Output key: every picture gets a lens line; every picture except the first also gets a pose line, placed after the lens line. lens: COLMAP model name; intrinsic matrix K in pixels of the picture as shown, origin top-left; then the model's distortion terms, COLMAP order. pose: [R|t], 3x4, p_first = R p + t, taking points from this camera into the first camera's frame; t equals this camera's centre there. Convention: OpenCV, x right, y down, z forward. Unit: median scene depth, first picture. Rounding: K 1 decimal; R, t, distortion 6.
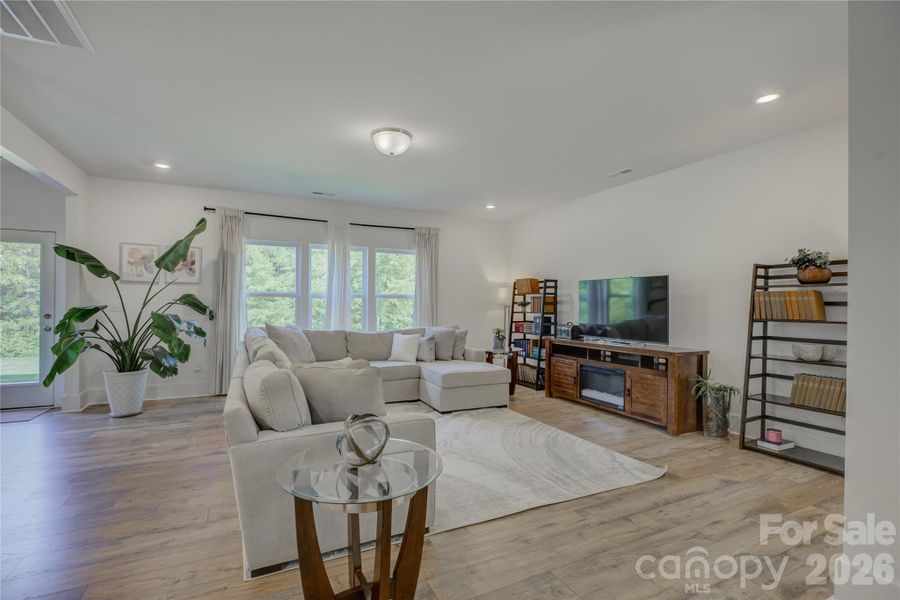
lens RADIAL K [[411.8, 0, 444.9], [0, 411.8, 301.3], [0, 0, 1]] dist [-0.008078, 0.001970]
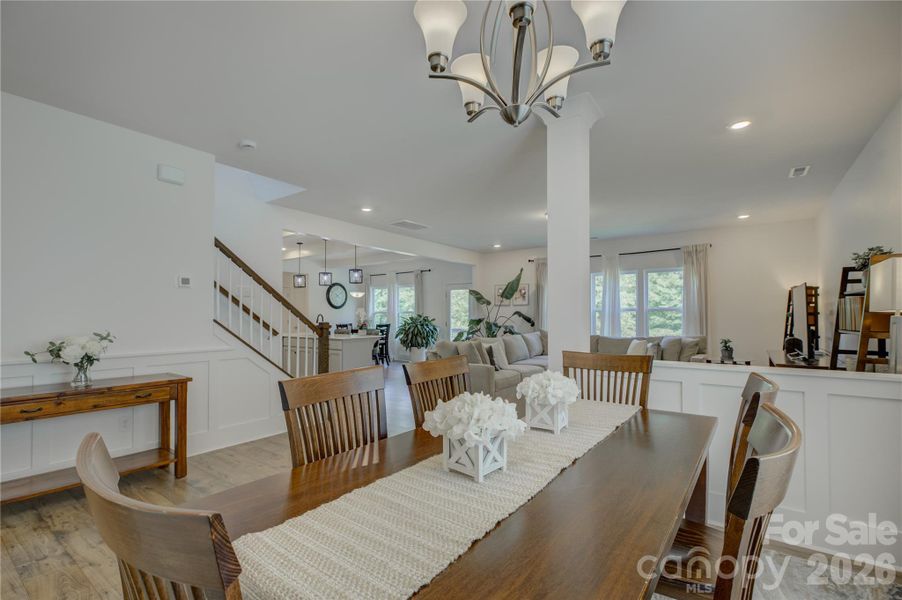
lens RADIAL K [[412.7, 0, 436.6], [0, 412.7, 305.7], [0, 0, 1]] dist [-0.008078, 0.001970]
pose [[0.454534, -0.030466, -0.890208, 0.787557], [0.011182, 0.999531, -0.028497, 0.003909], [0.890659, 0.002998, 0.454661, -0.121000]]
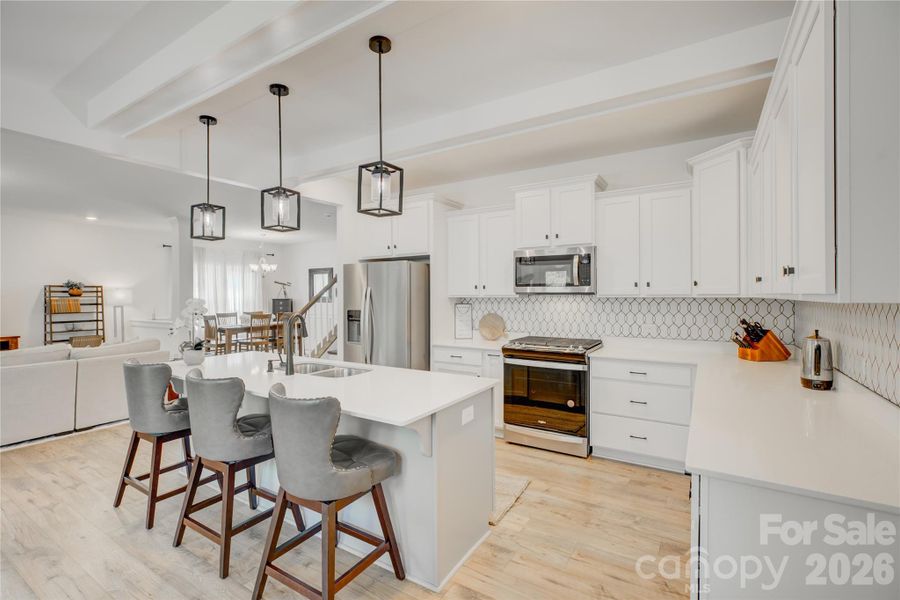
lens RADIAL K [[411.8, 0, 444.5], [0, 411.8, 294.5], [0, 0, 1]] dist [-0.008078, 0.001970]
pose [[-0.532288, -0.004763, 0.846550, -1.304756], [-0.002822, 0.999989, 0.003852, -0.041137], [-0.846559, -0.000338, -0.532295, 0.304056]]
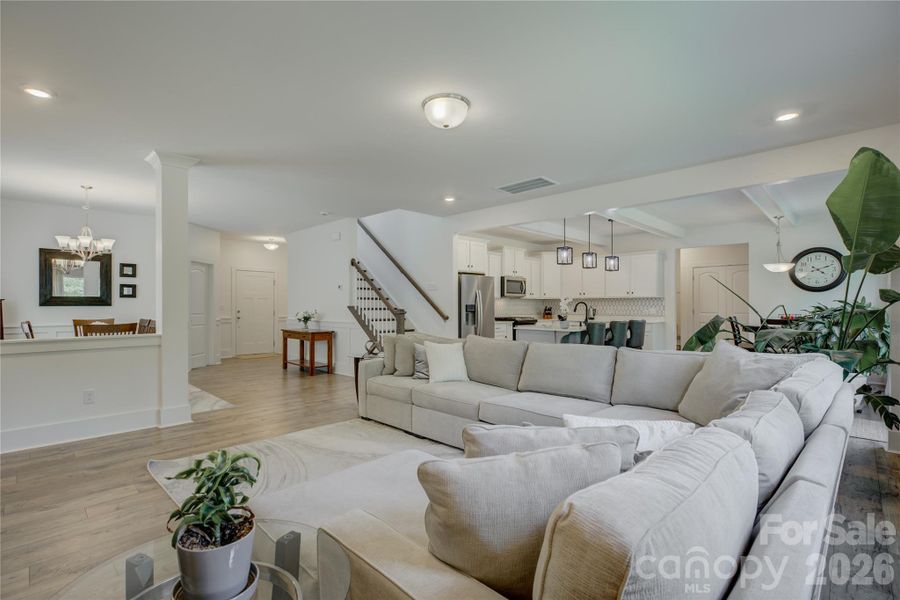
lens RADIAL K [[411.8, 0, 440.9], [0, 411.8, 306.4], [0, 0, 1]] dist [-0.008078, 0.001970]
pose [[-0.942801, -0.004931, -0.333319, 0.110540], [-0.003796, 0.999985, -0.004057, 0.008527], [0.333334, -0.002559, -0.942805, 1.271569]]
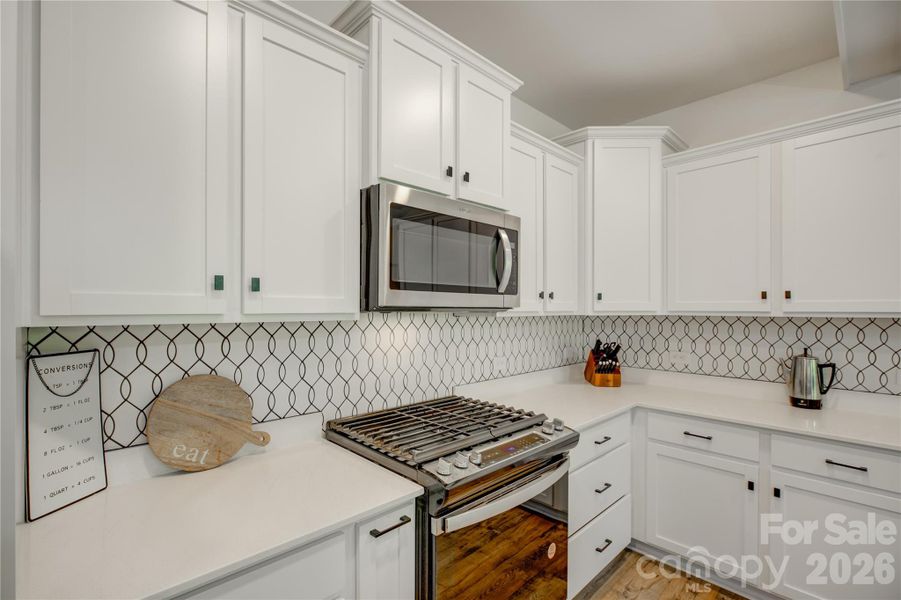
lens RADIAL K [[412.2, 0, 440.9], [0, 412.2, 307.2], [0, 0, 1]] dist [-0.008078, 0.001970]
pose [[-0.950676, -0.009989, -0.310025, -0.655800], [-0.008136, 0.999940, -0.007268, -0.039802], [0.310079, -0.004388, -0.950701, 0.032331]]
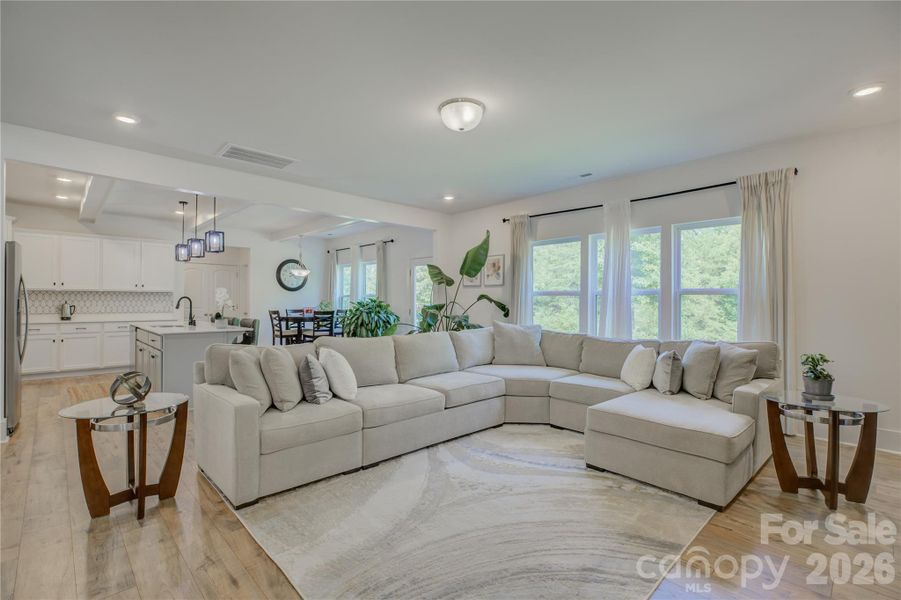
lens RADIAL K [[412.2, 0, 441.9], [0, 412.2, 299.4], [0, 0, 1]] dist [-0.008078, 0.001970]
pose [[0.305695, -0.009097, -0.952086, 0.486354], [0.003447, 0.999958, -0.008448, 0.005561], [0.952123, -0.000700, 0.305714, 0.498436]]
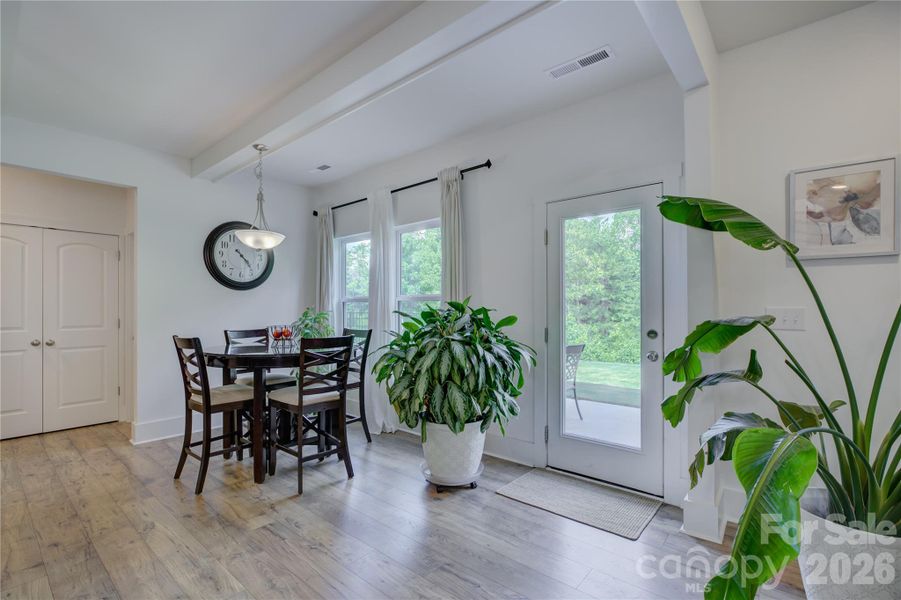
lens RADIAL K [[412.2, 0, 439.1], [0, 412.2, 305.9], [0, 0, 1]] dist [-0.008078, 0.001970]
pose [[0.390288, -0.015431, -0.920564, -0.518553], [0.012753, 0.999854, -0.011353, -0.000272], [0.920605, -0.007309, 0.390428, 0.469308]]
